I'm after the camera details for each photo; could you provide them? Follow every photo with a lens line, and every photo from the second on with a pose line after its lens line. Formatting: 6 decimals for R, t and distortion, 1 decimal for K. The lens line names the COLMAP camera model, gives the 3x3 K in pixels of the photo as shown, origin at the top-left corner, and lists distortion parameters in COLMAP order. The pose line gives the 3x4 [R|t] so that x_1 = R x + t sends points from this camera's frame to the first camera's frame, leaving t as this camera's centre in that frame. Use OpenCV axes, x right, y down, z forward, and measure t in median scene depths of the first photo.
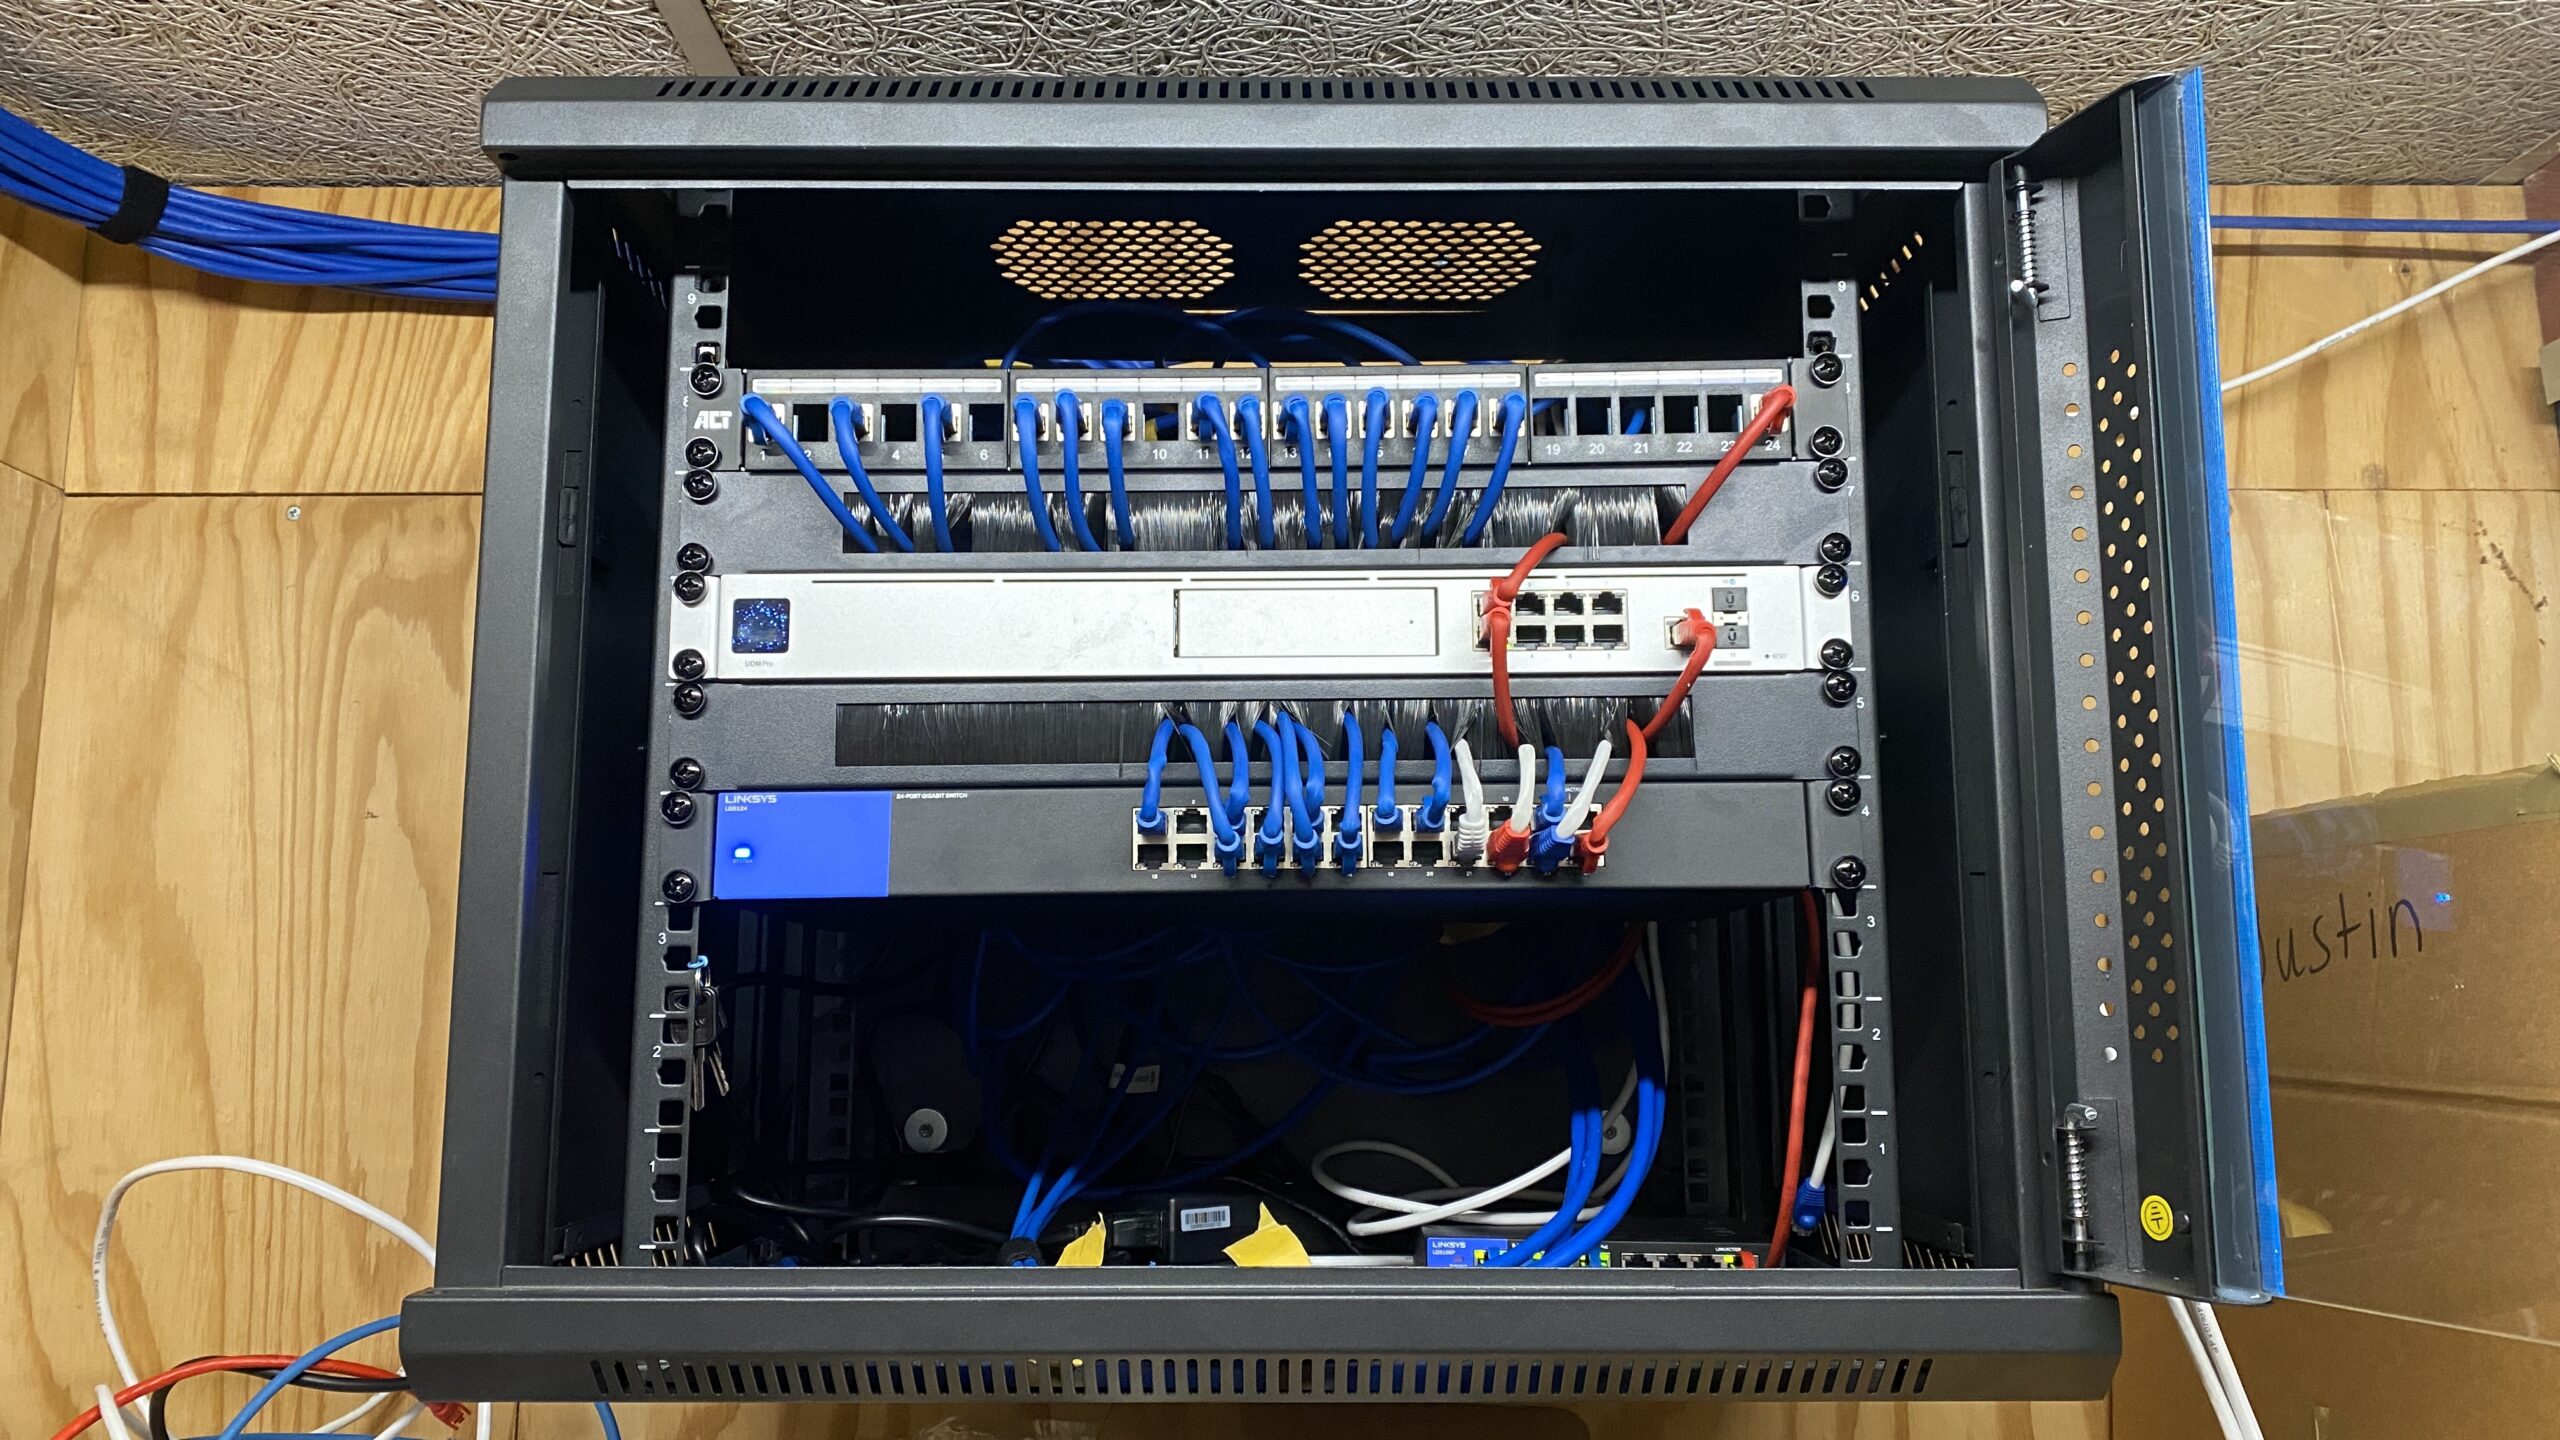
lens RADIAL K [[2058.6, 0, 1258.8], [0, 2058.6, 649.2], [0, 0, 1]] dist [0.050812, -0.064831]
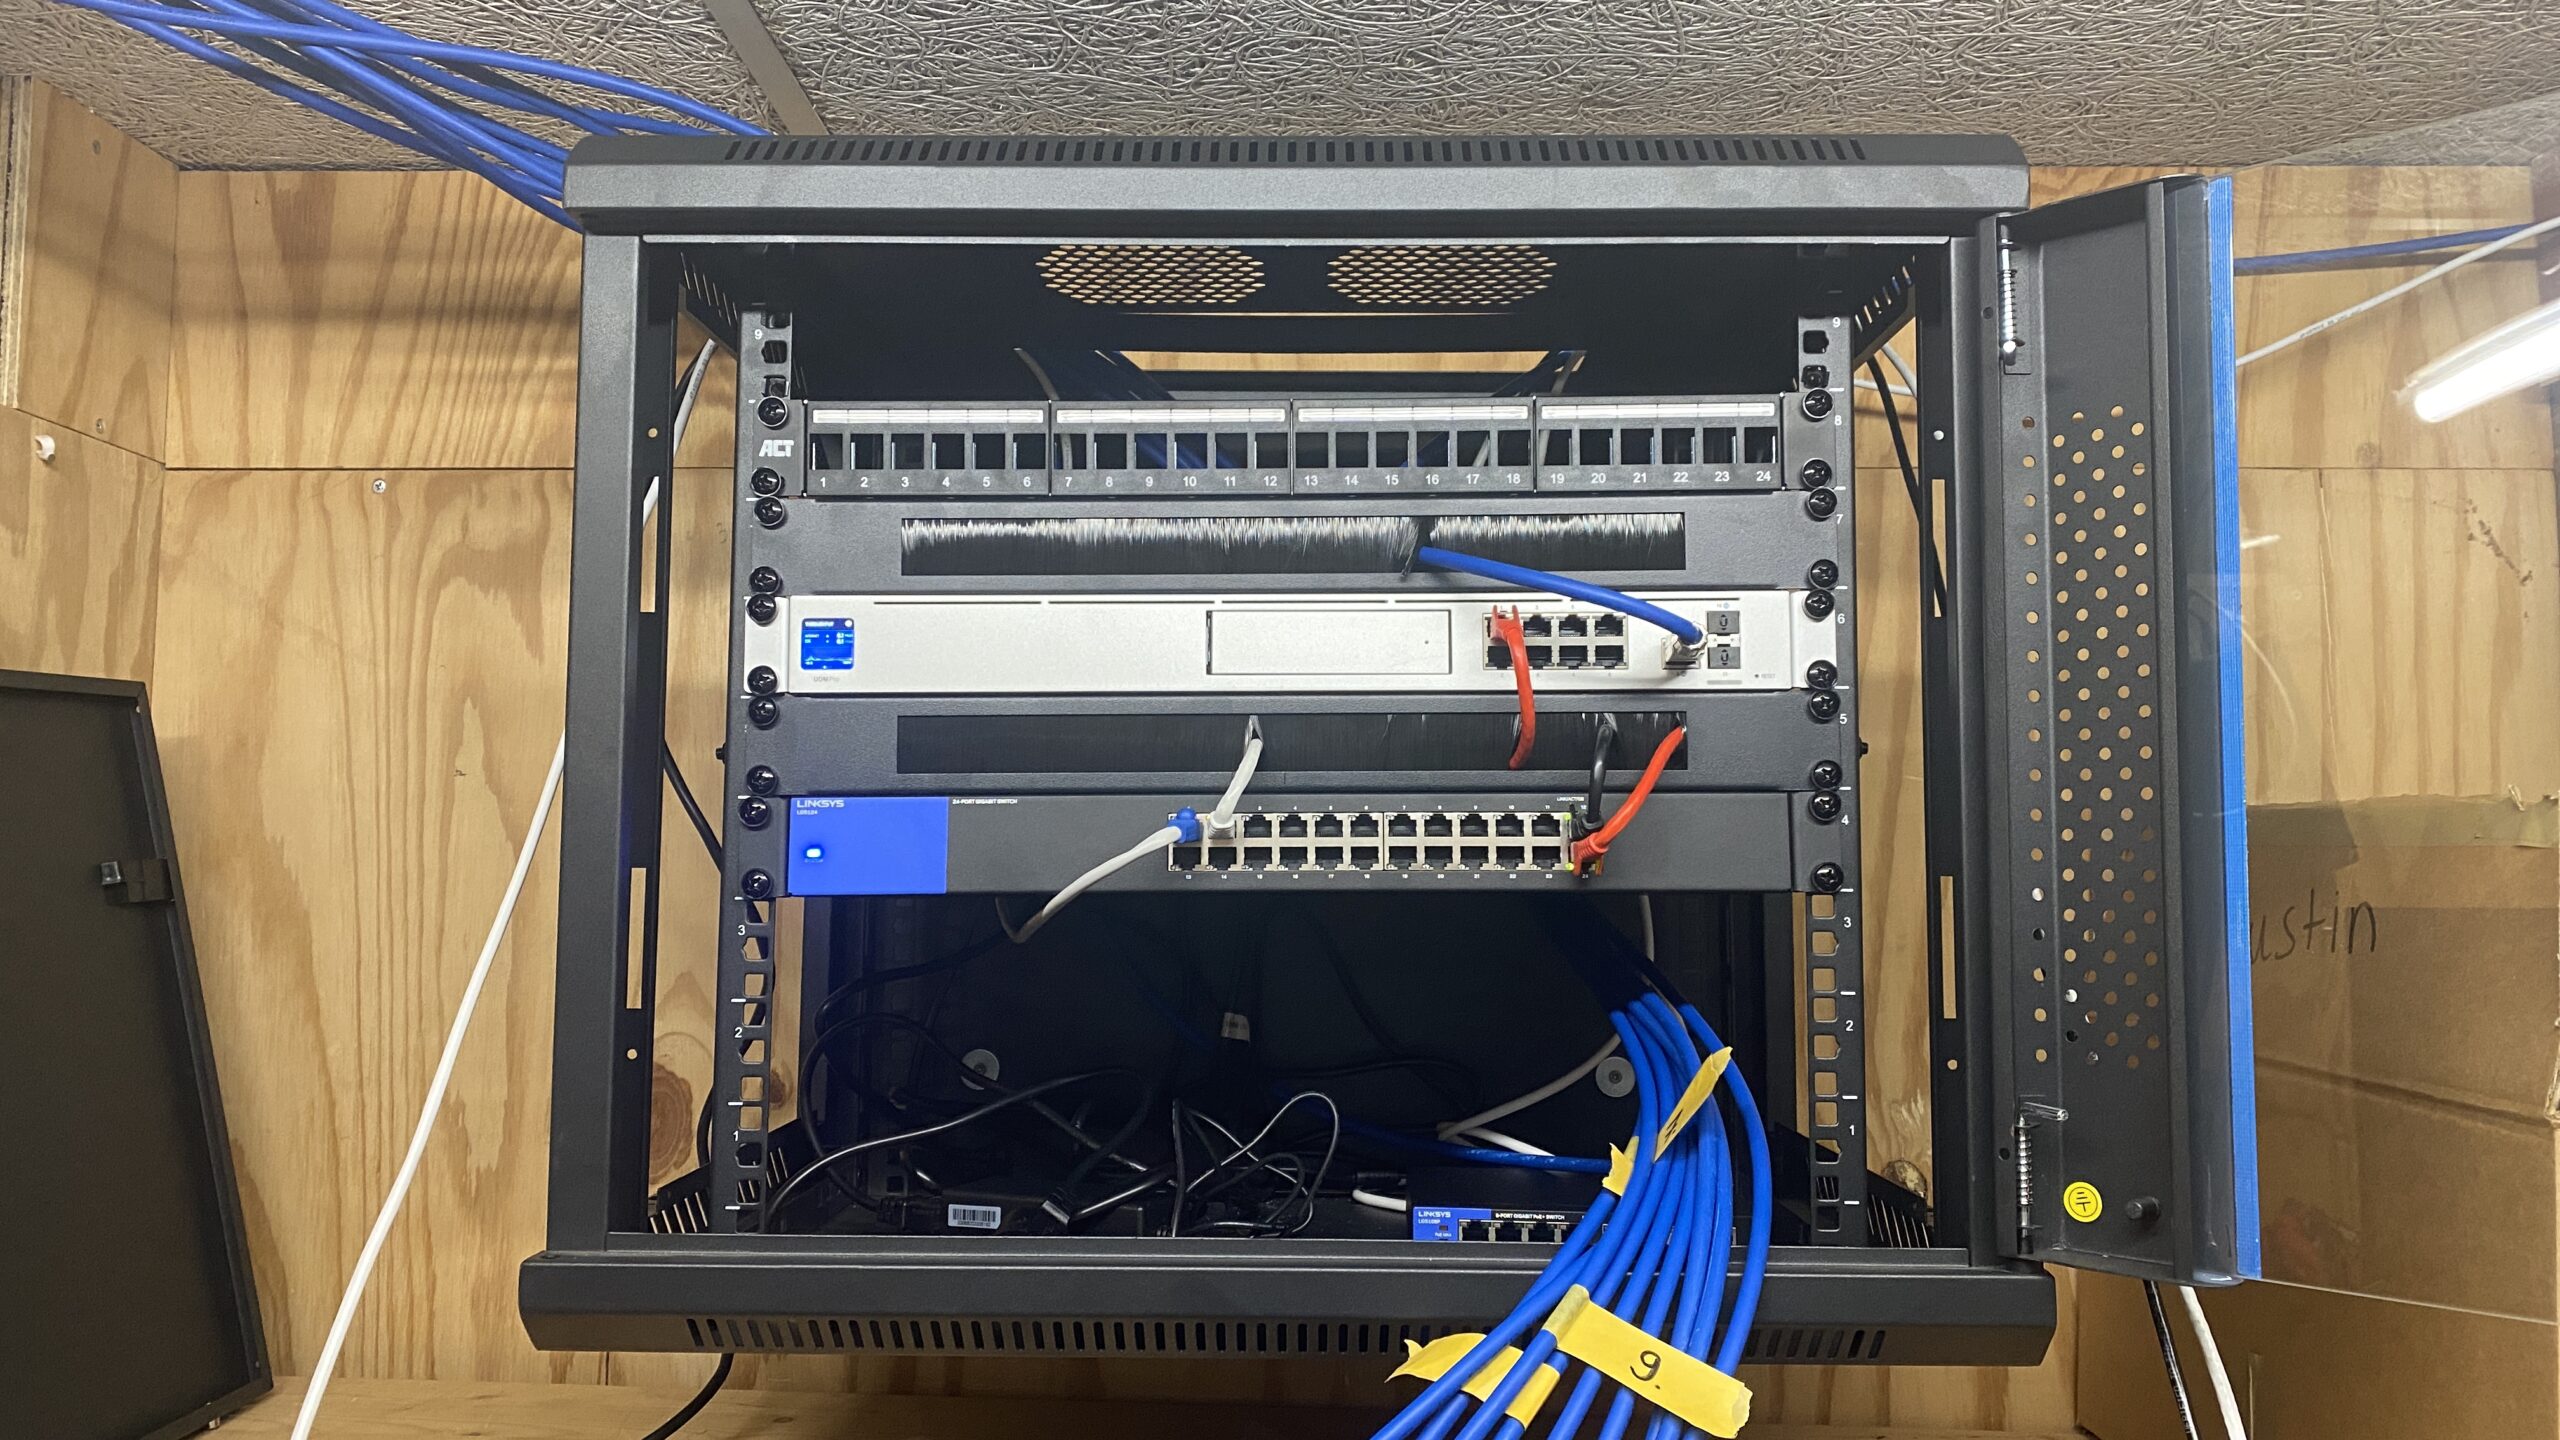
lens RADIAL K [[2058.6, 0, 1250.5], [0, 2058.6, 664.6], [0, 0, 1]] dist [0.050812, -0.064831]
pose [[0.999716, 0.003773, -0.023540, 0.007417], [-0.002107, 0.997514, 0.070431, -0.076286], [0.023747, -0.070361, 0.997239, -0.078037]]
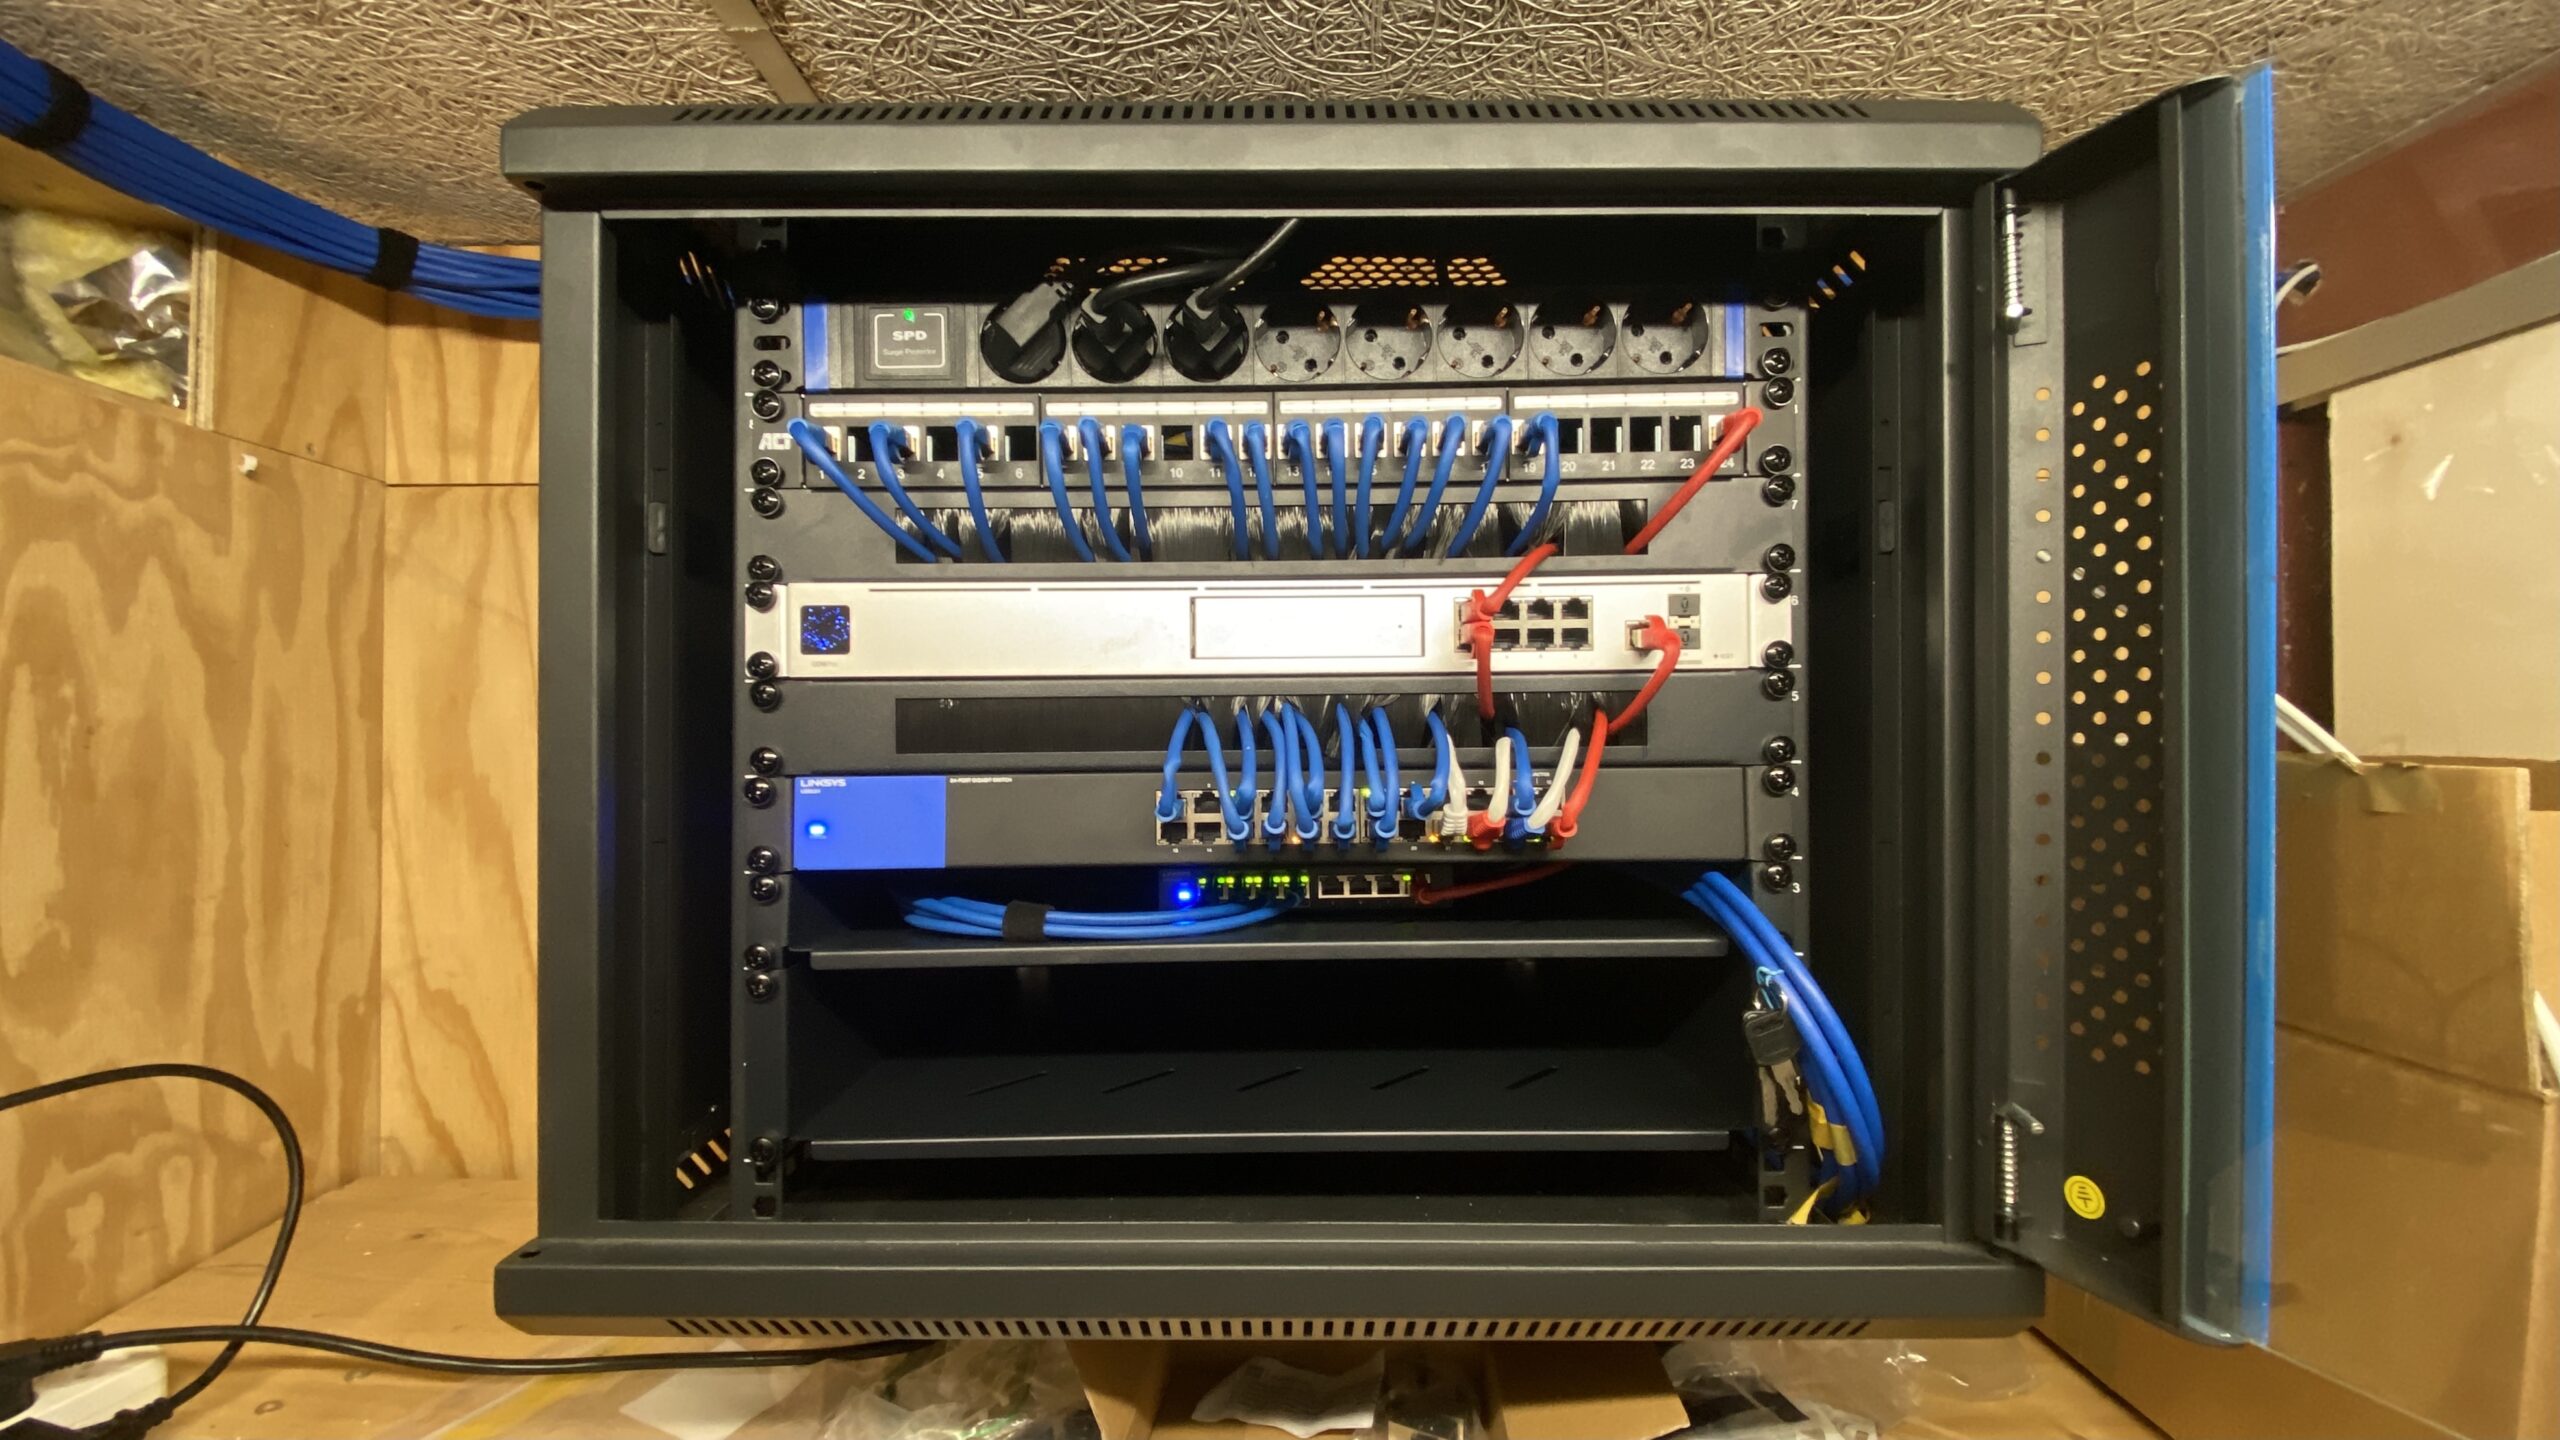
lens RADIAL K [[1143.7, 0, 1264.6], [0, 1143.7, 730.5], [0, 0, 1]] dist [0.002639, -0.004909]
pose [[0.999977, -0.001218, -0.006634, 0.003748], [0.002299, 0.986219, 0.165430, -0.059202], [0.006341, -0.165442, 0.986199, 0.368708]]
